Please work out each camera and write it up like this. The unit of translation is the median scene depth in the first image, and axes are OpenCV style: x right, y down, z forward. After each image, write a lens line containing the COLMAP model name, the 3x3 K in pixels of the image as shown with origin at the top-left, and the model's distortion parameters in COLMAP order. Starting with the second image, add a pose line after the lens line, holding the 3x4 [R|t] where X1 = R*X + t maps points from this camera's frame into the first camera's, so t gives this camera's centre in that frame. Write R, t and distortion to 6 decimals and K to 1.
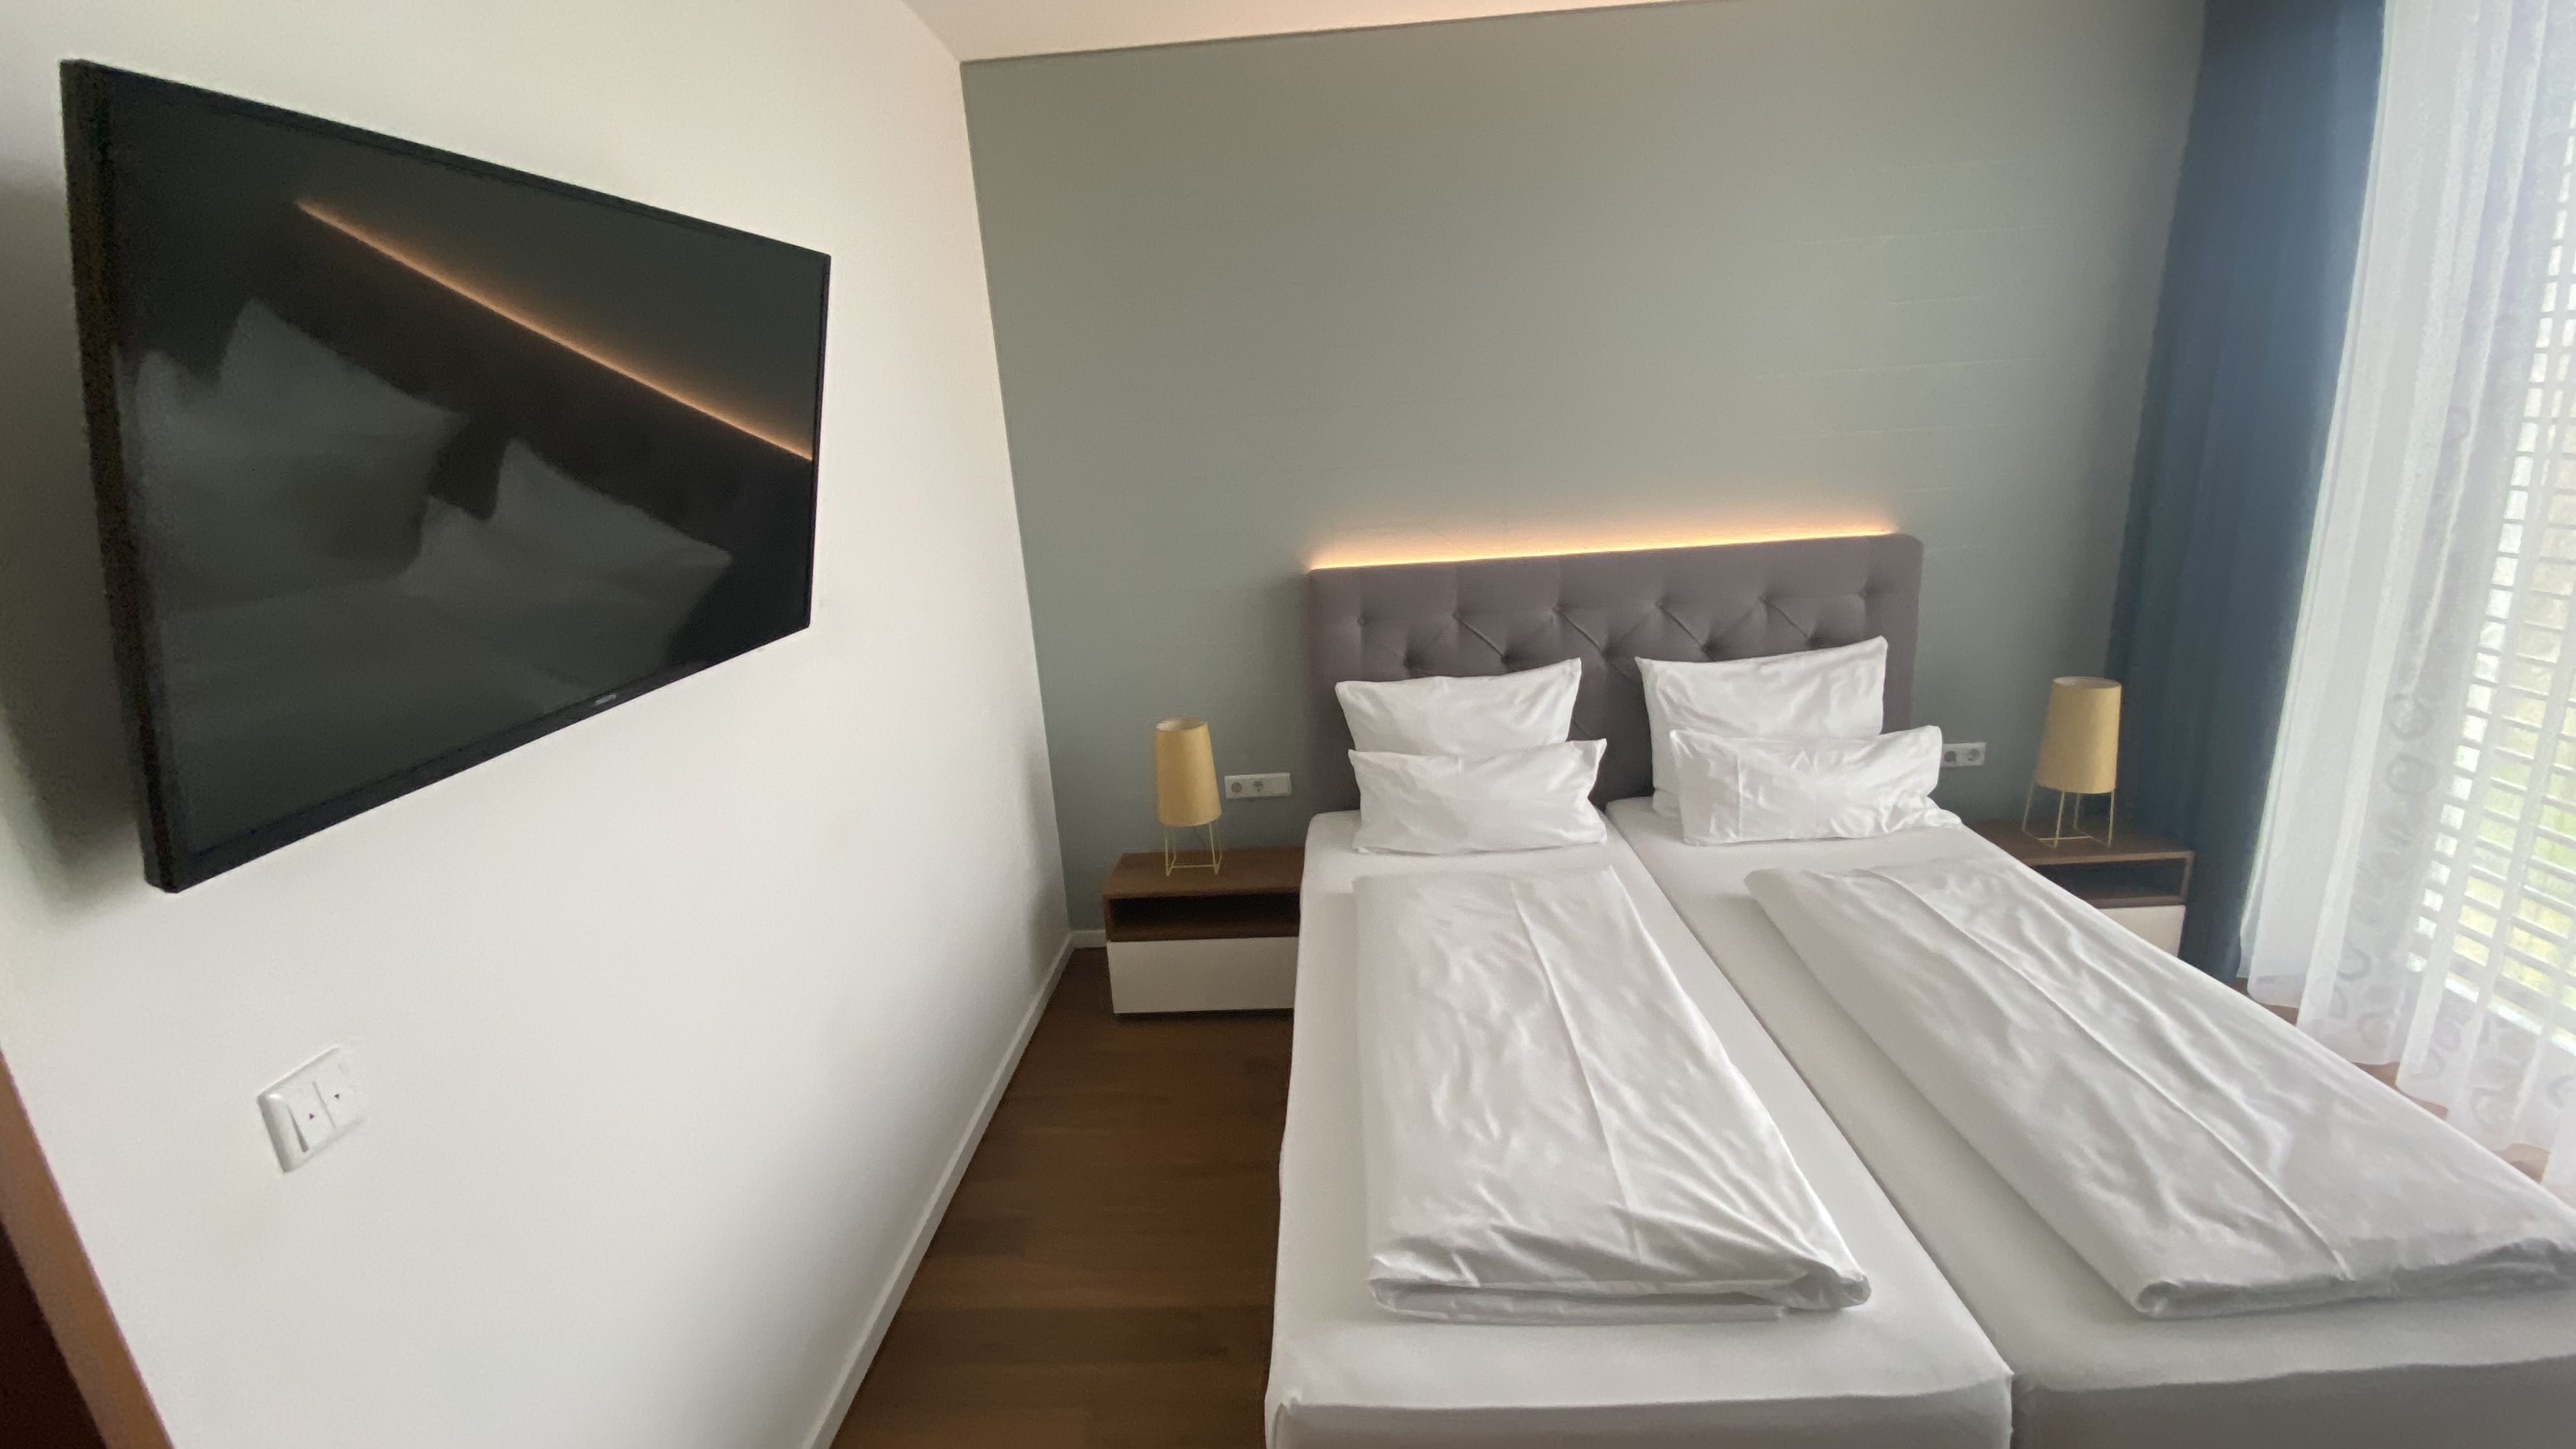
lens RADIAL K [[1080.1, 0, 1292.6], [0, 1080.1, 693.0], [0, 0, 1]] dist [0.000223, -0.016959]
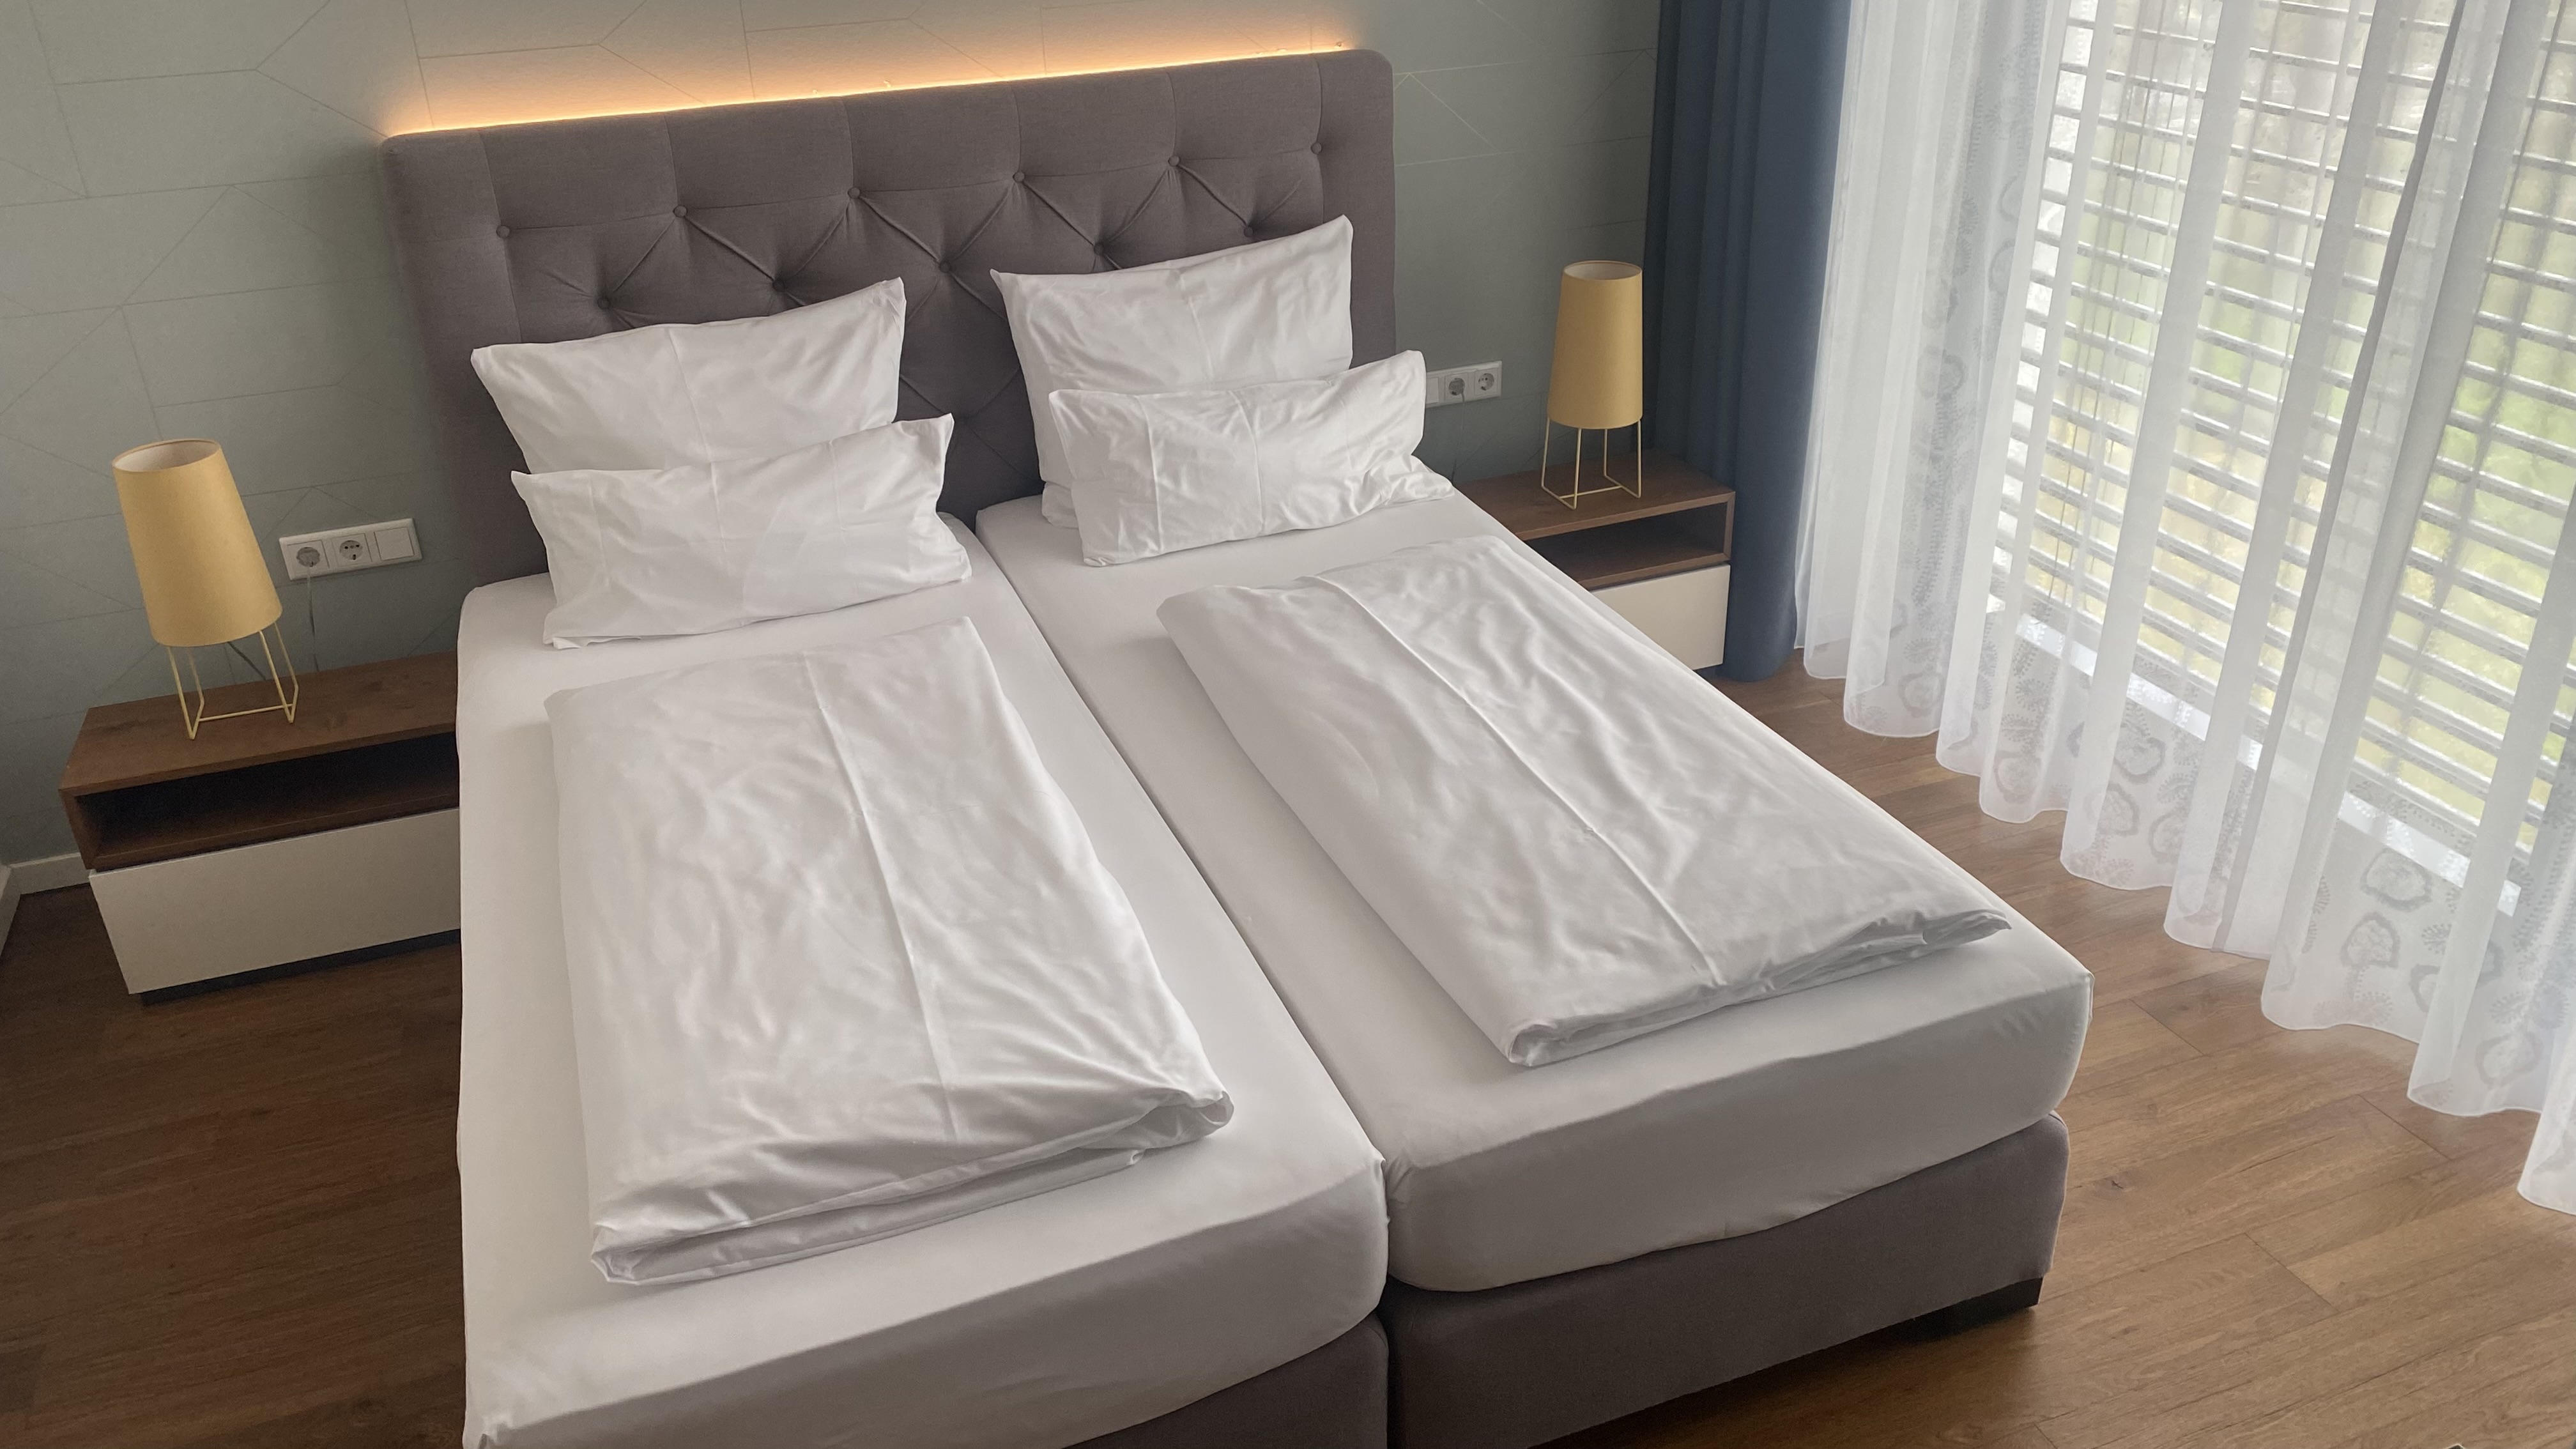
lens RADIAL K [[1952.6, 0, 1281.6], [0, 1952.6, 680.3], [0, 0, 1]] dist [0.098907, -0.188746]
pose [[0.915753, -0.147897, 0.373528, 0.026310], [0.073497, 0.975754, 0.206159, -0.033178], [-0.394962, -0.161337, 0.904420, -0.150131]]
